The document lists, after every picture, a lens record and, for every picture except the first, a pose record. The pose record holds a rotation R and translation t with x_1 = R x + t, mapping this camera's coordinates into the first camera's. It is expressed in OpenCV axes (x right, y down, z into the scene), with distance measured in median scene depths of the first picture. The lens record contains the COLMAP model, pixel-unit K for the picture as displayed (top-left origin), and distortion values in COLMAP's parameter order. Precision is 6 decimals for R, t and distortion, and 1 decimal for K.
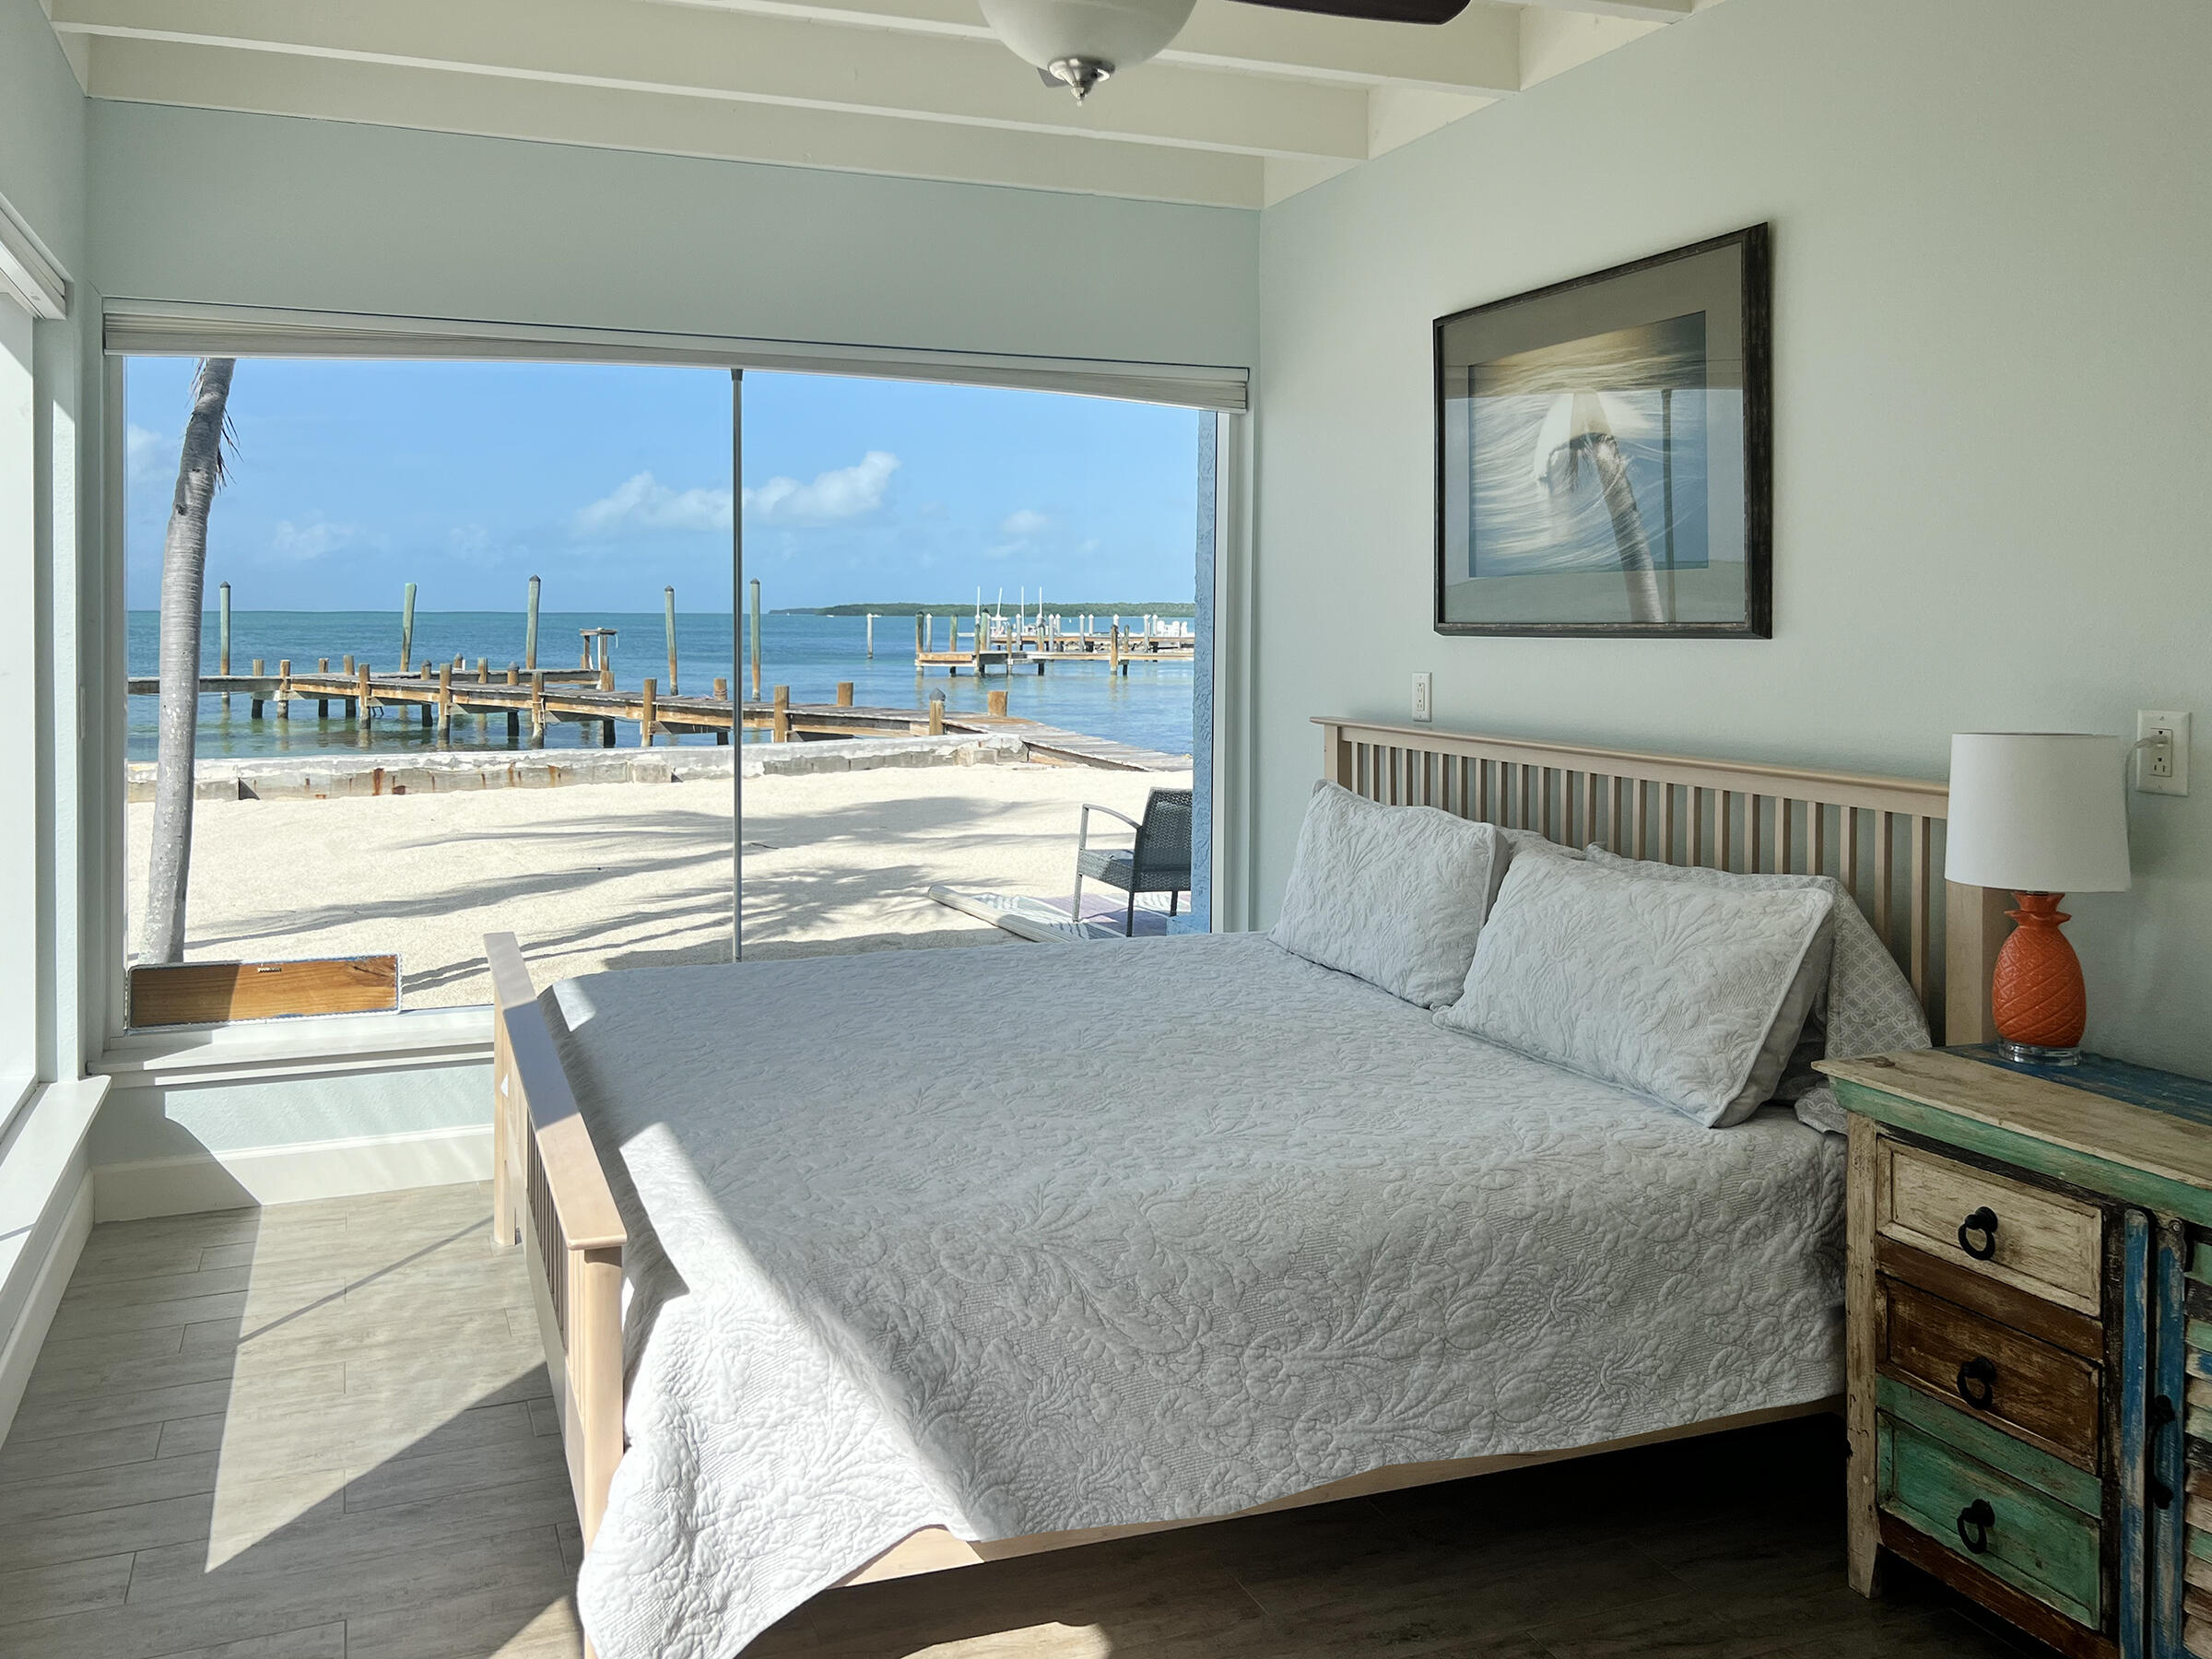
lens RADIAL K [[1836.5, 0, 1106.0], [0, 1836.5, 829.5], [0, 0, 1]] dist [0.011219, 0.005614]
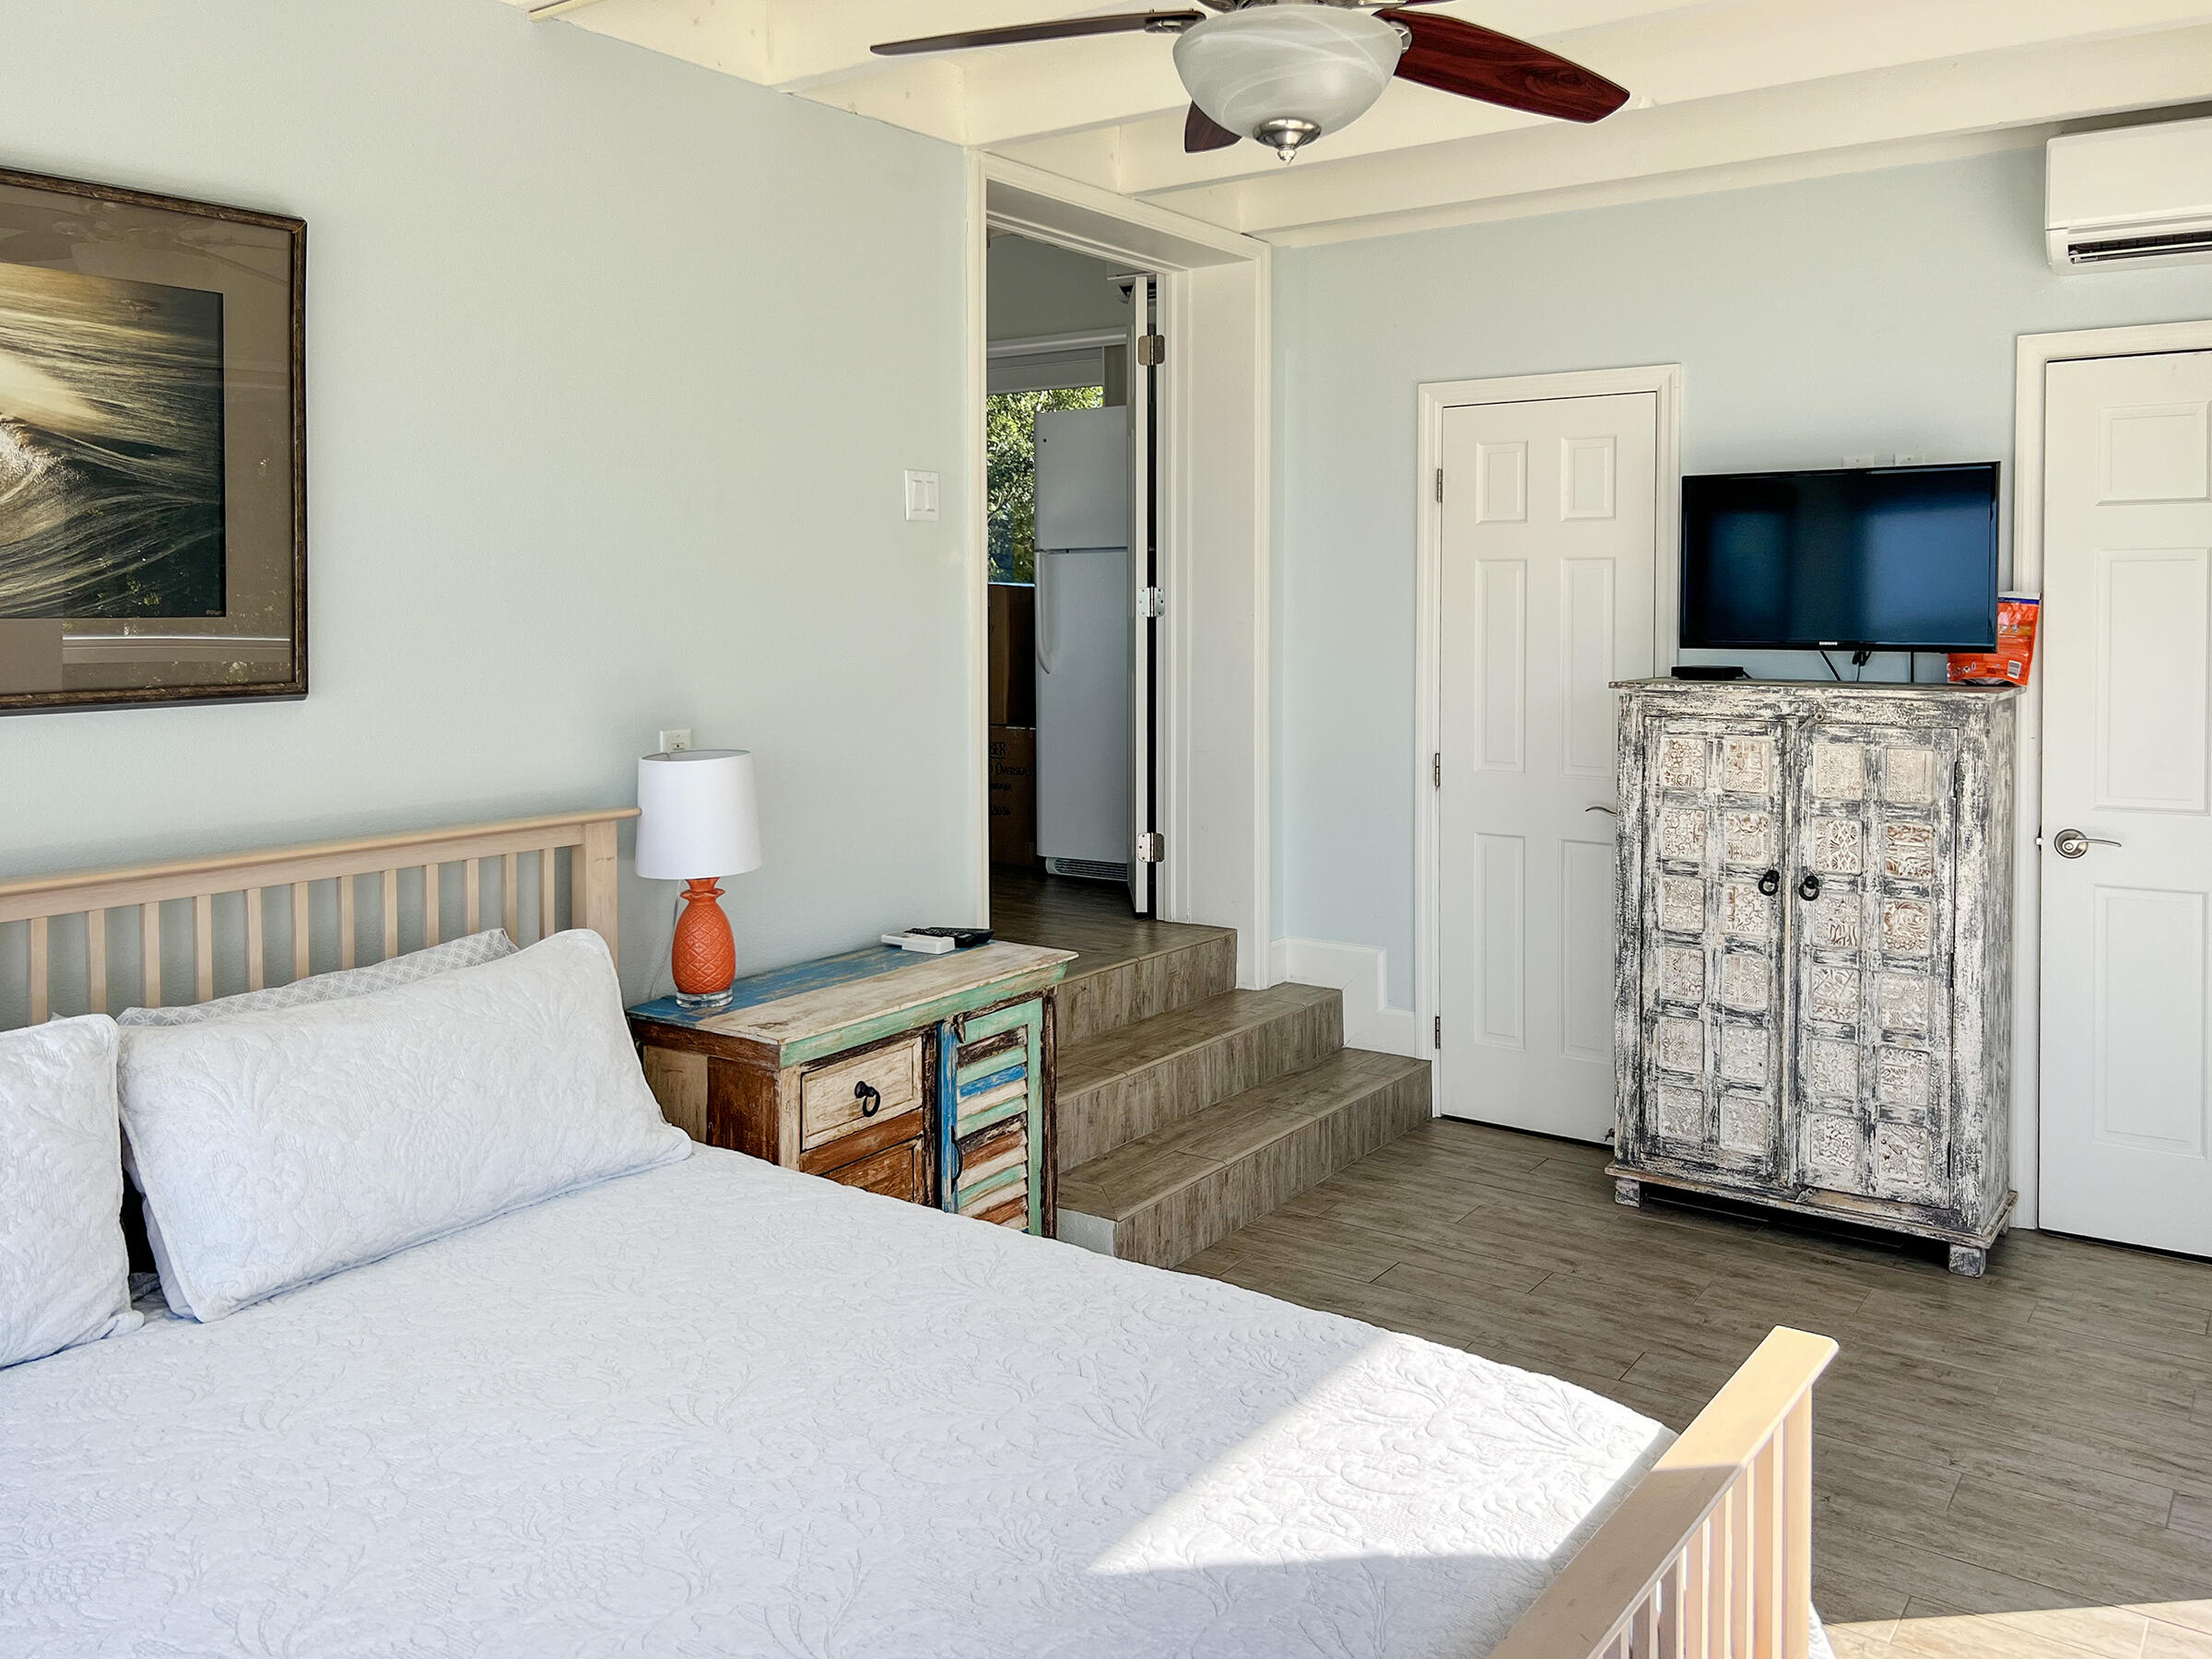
lens RADIAL K [[1929.8, 0, 1106.0], [0, 1929.8, 829.5], [0, 0, 1]] dist [0.014174, 0.002943]
pose [[-0.573615, -0.063528, 0.816658, -0.614527], [0.128392, 0.977692, 0.166236, -0.150960], [-0.809000, 0.200207, -0.552662, 1.243322]]
